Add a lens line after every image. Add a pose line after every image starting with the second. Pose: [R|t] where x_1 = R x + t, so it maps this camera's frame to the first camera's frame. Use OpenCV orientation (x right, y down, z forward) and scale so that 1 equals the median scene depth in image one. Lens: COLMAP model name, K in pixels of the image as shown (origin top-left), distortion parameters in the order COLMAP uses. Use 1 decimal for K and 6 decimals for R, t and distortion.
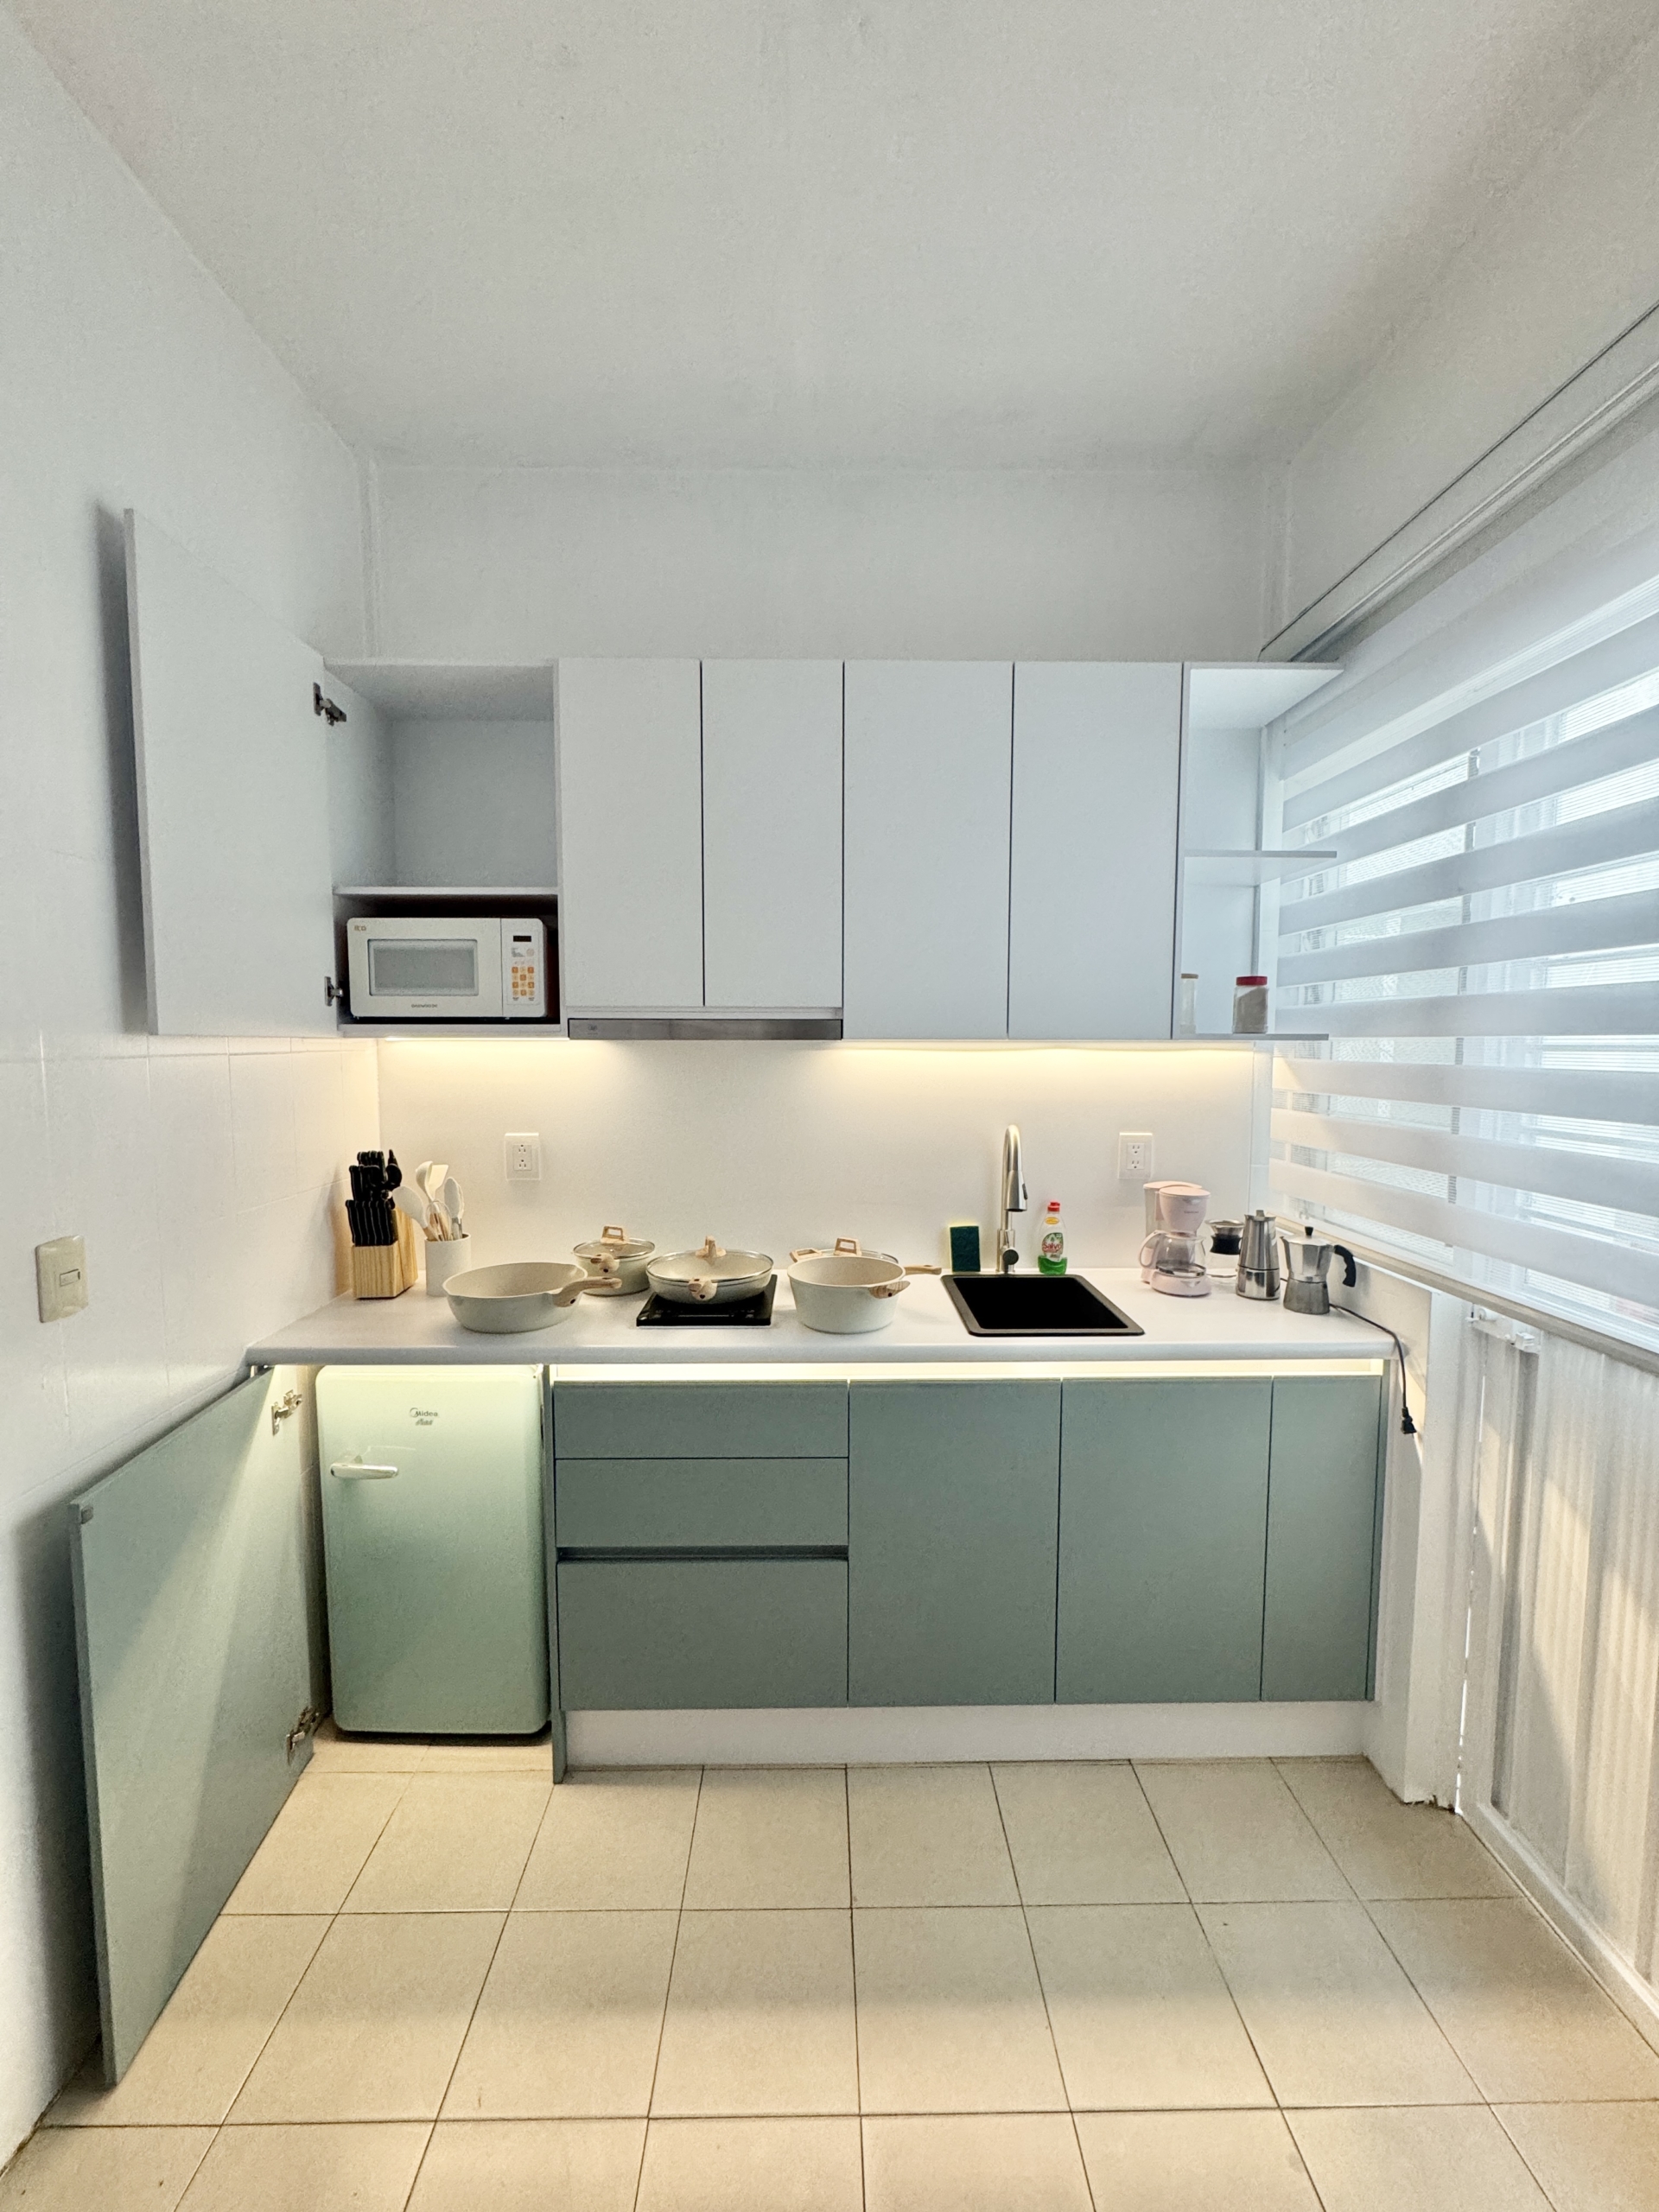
lens RADIAL K [[885.4, 0, 830.3], [0, 885.4, 1110.2], [0, 0, 1]] dist [-0.001948, 0.000711]
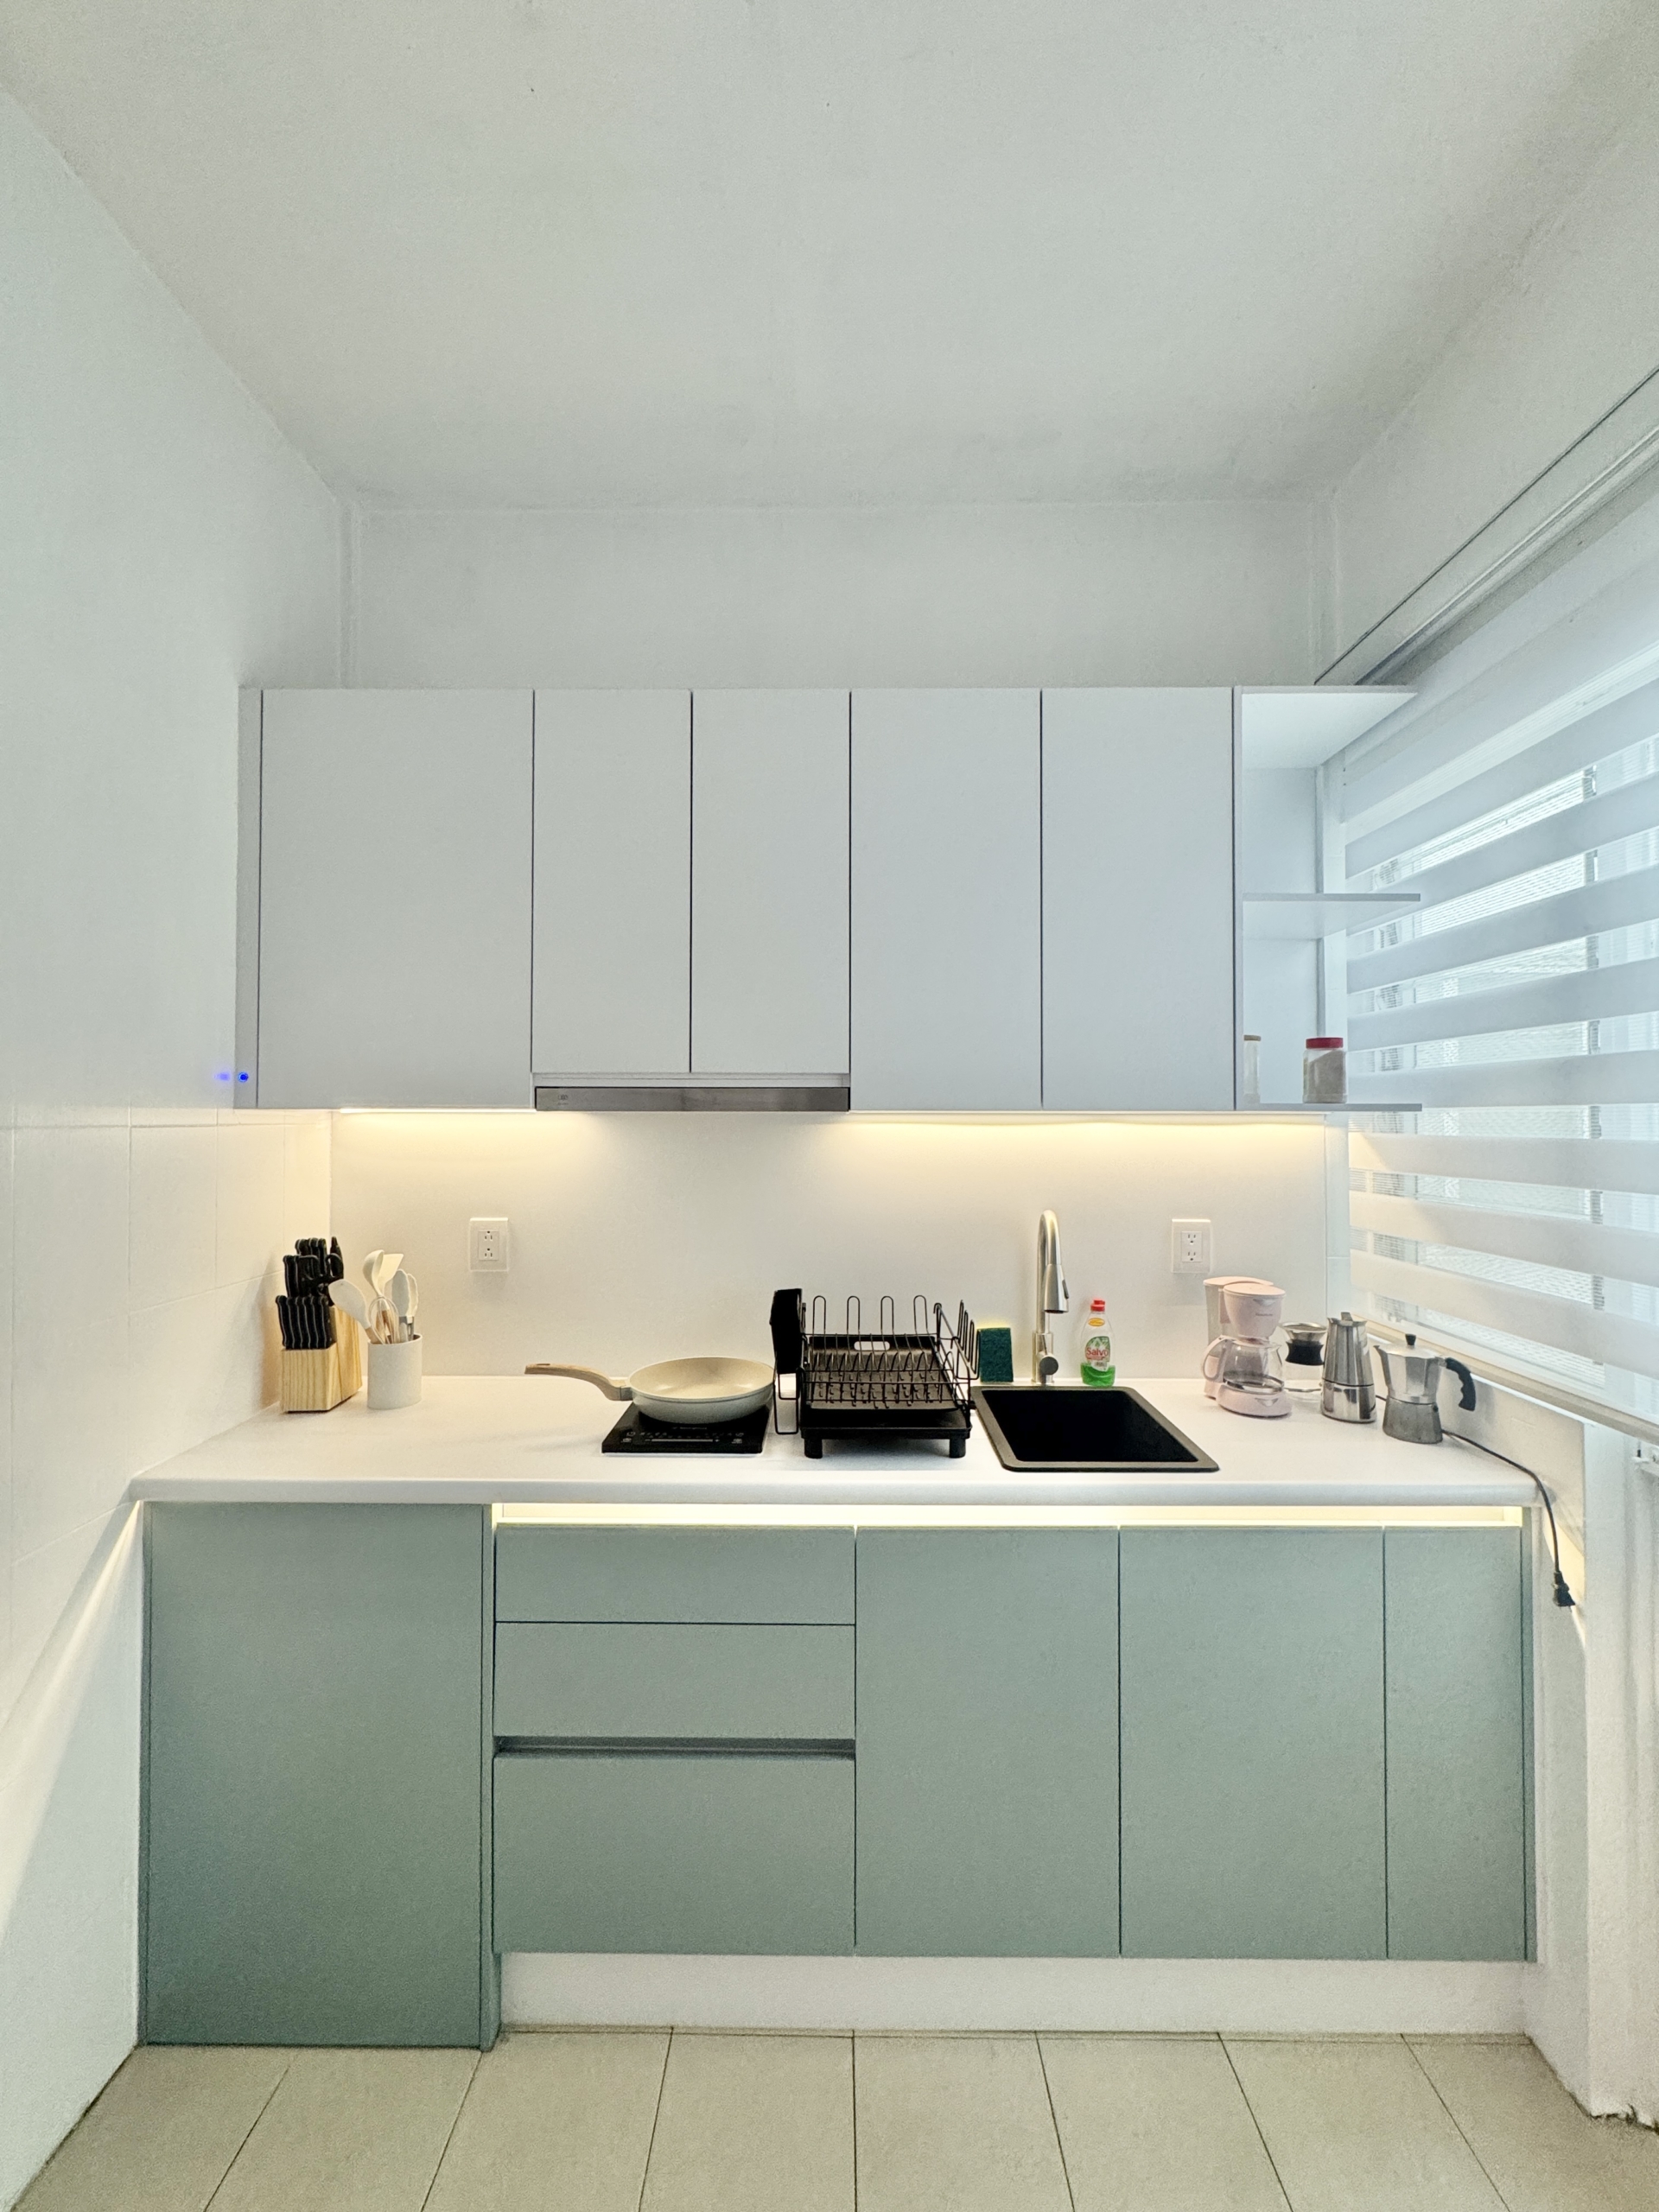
lens RADIAL K [[885.4, 0, 831.0], [0, 885.4, 1108.8], [0, 0, 1]] dist [-0.001948, 0.000711]
pose [[0.999675, -0.000575, -0.025489, 0.018279], [-0.001742, 0.995871, -0.090767, -0.003361], [0.025436, 0.090782, 0.995546, 0.144052]]
